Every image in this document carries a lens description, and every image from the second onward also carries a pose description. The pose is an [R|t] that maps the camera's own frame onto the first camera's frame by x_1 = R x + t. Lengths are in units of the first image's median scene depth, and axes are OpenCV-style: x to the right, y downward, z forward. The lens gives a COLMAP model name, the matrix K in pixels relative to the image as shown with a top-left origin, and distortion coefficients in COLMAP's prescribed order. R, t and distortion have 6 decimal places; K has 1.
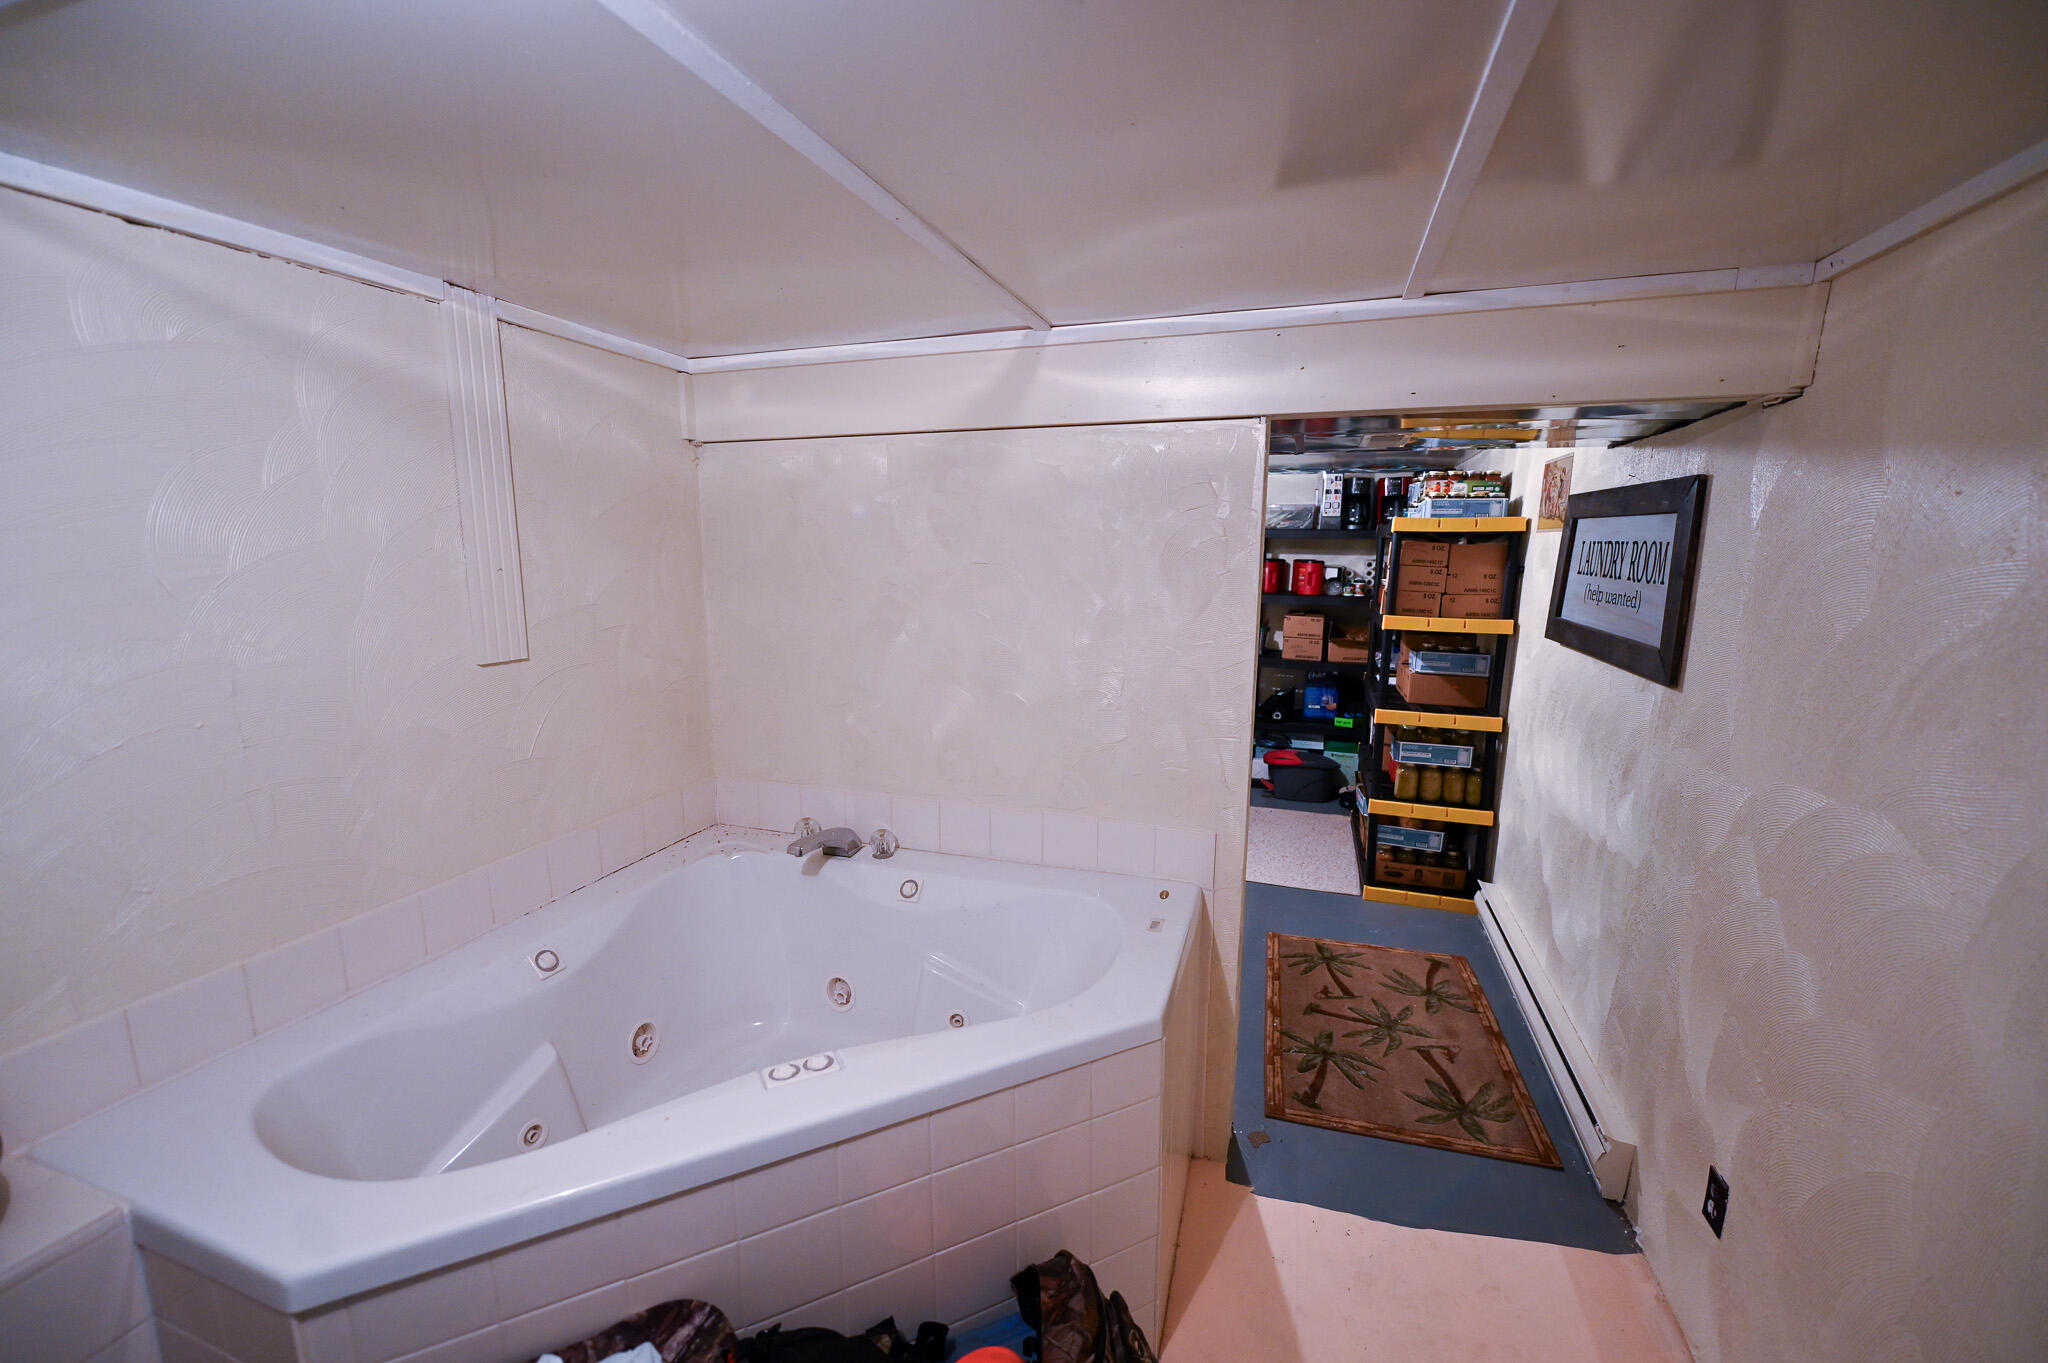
lens RADIAL K [[815.8, 0, 1023.7], [0, 815.8, 688.2], [0, 0, 1]] dist [-0.006636, -0.000594]
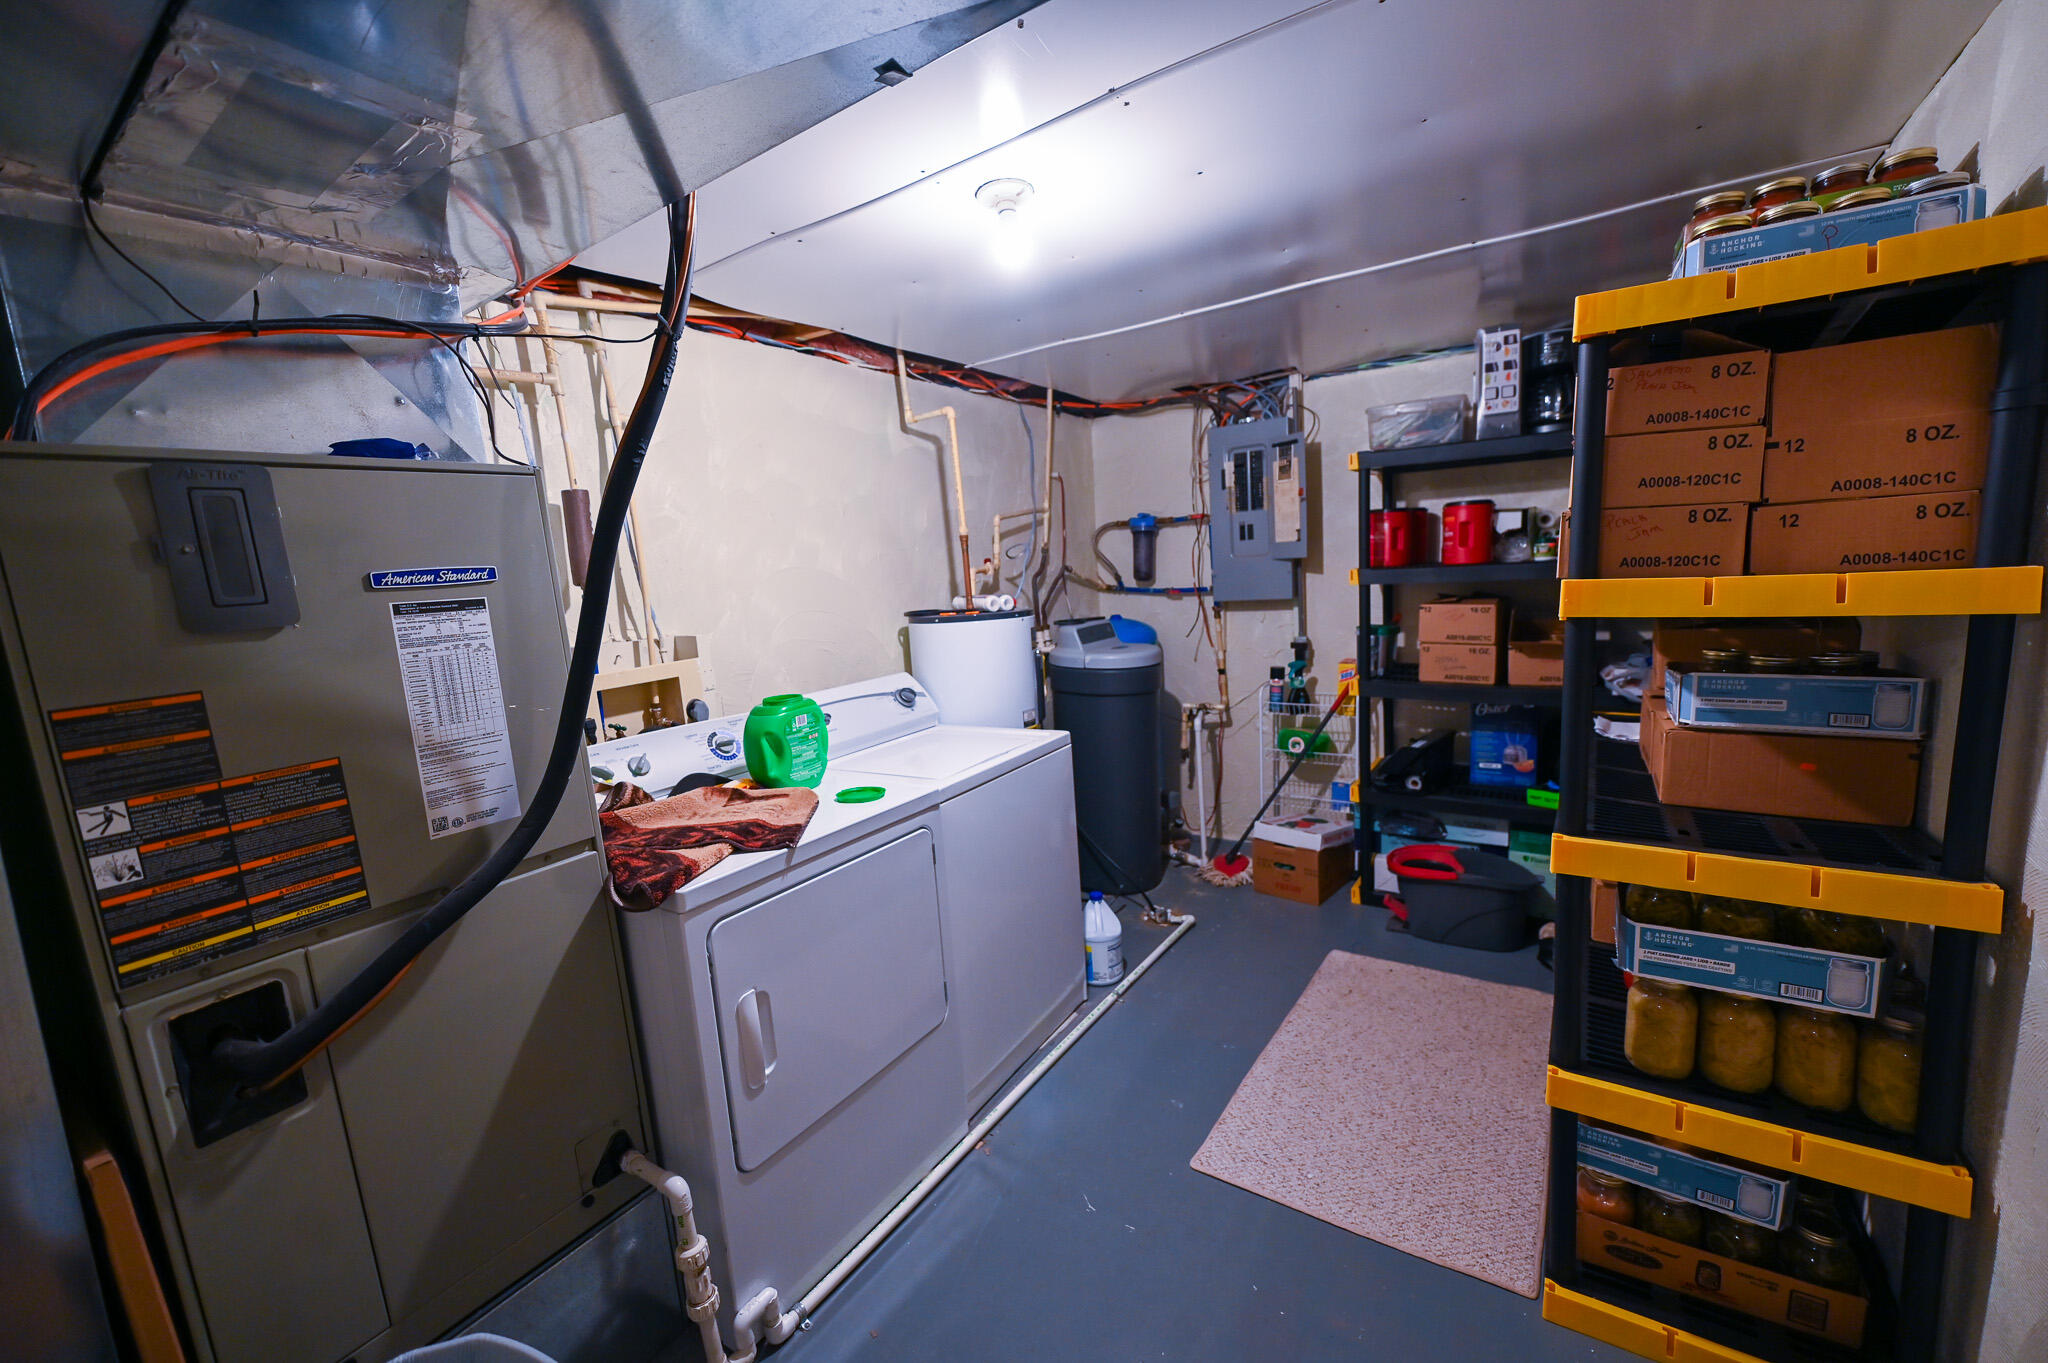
lens RADIAL K [[815.8, 0, 1024.3], [0, 815.8, 681.7], [0, 0, 1]] dist [-0.006636, -0.000594]
pose [[0.964805, -0.026466, -0.261632, 0.273040], [0.019797, 0.999409, -0.028095, -0.034931], [0.262221, 0.021927, 0.964759, 0.528724]]
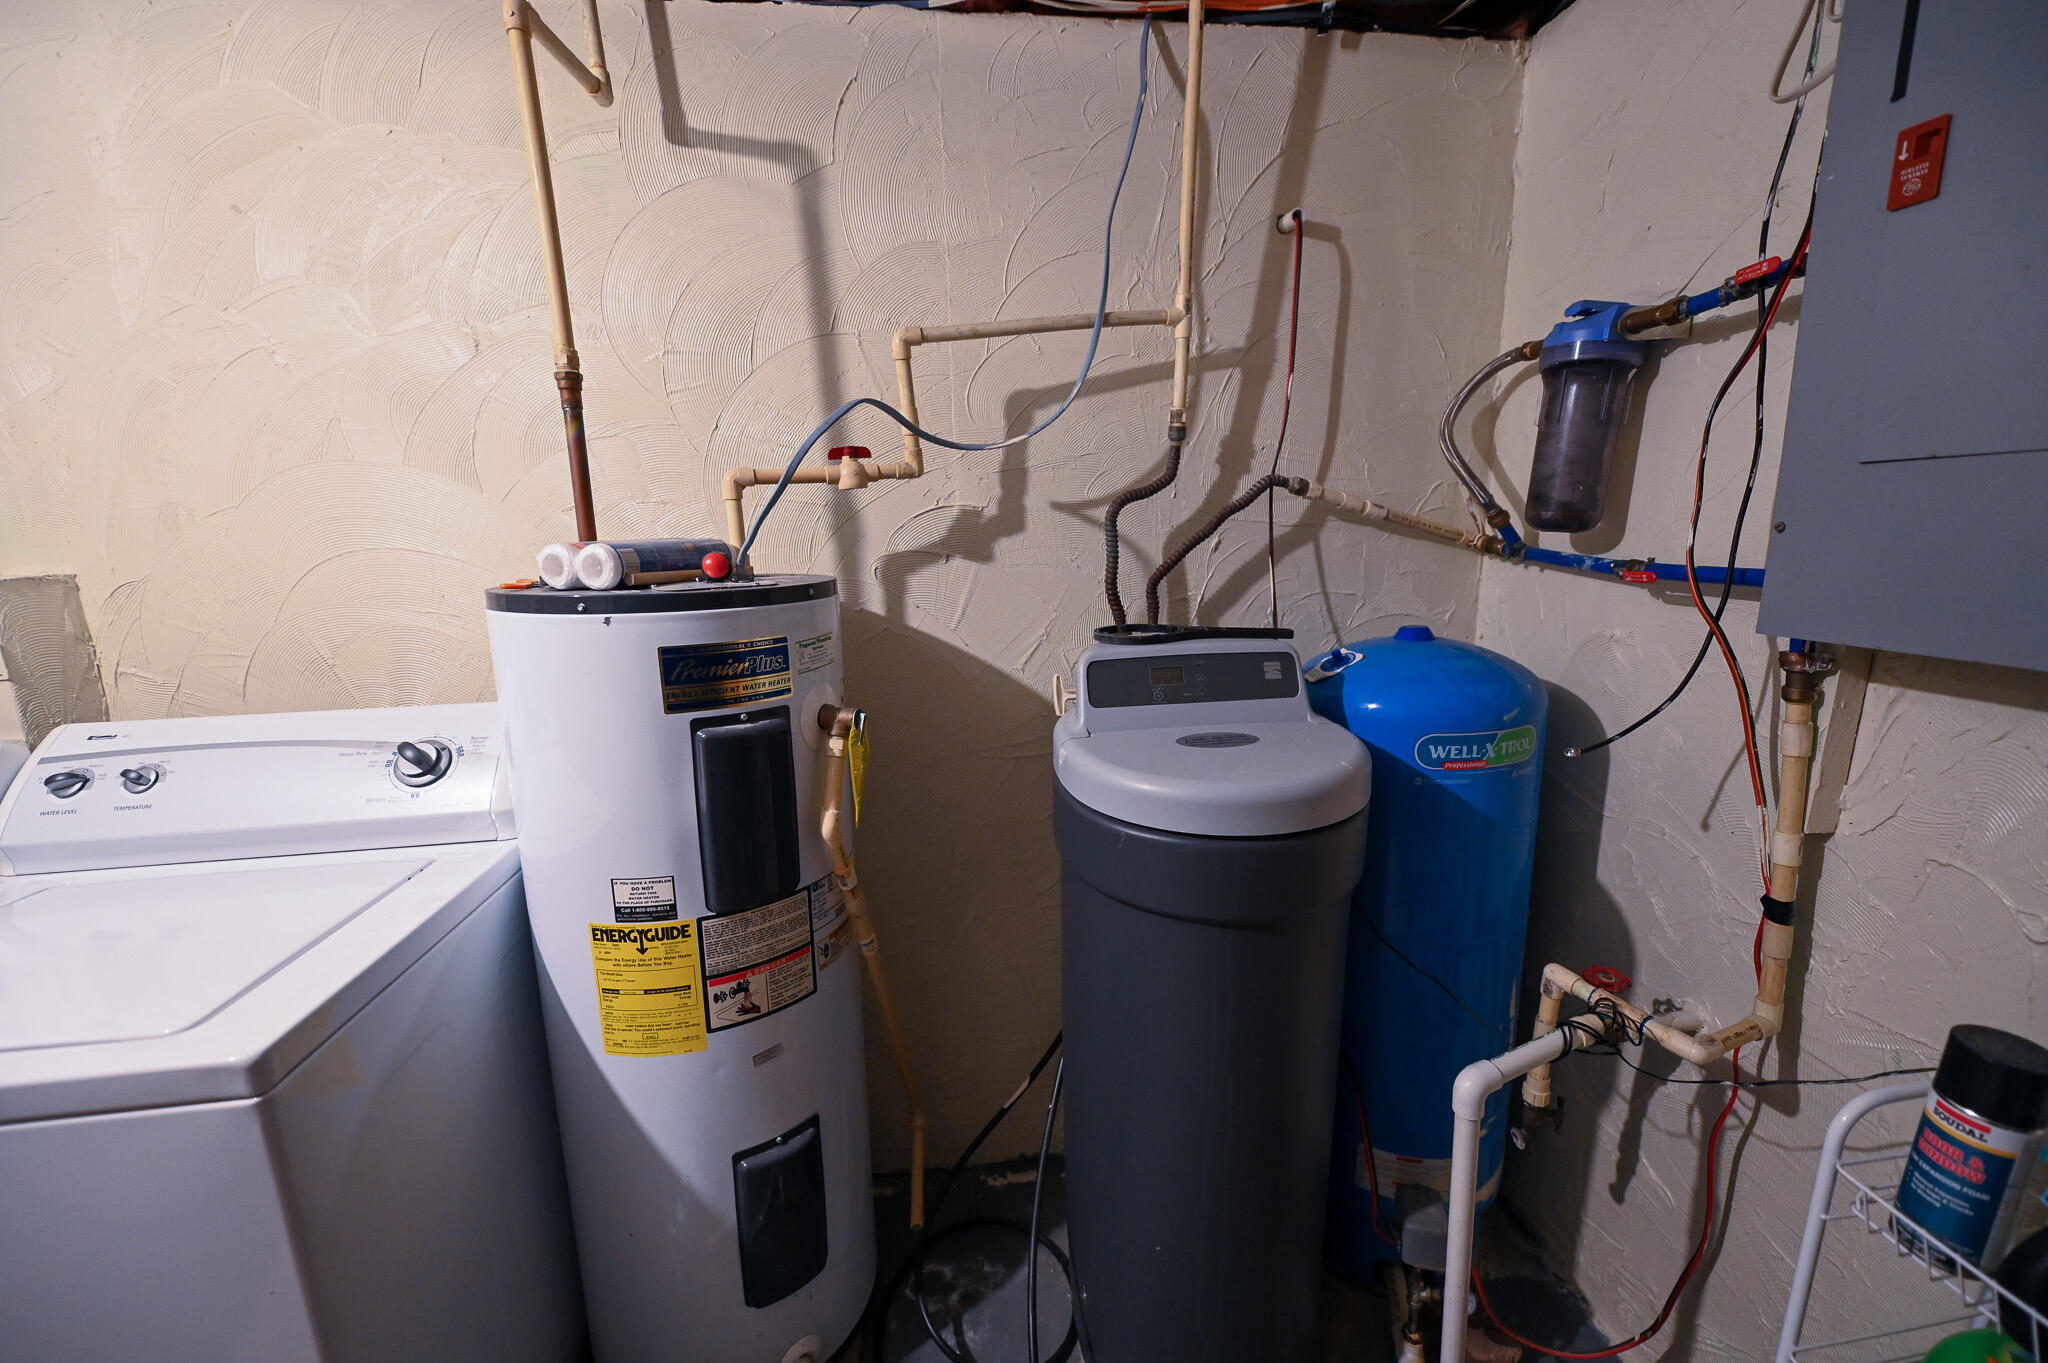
lens RADIAL K [[815.8, 0, 1024.3], [0, 815.8, 681.1], [0, 0, 1]] dist [-0.006636, -0.000594]
pose [[0.438667, 0.169866, -0.882449, 0.344178], [-0.130205, 0.983625, 0.124616, -0.129962], [0.889167, 0.060234, 0.453601, 1.149497]]
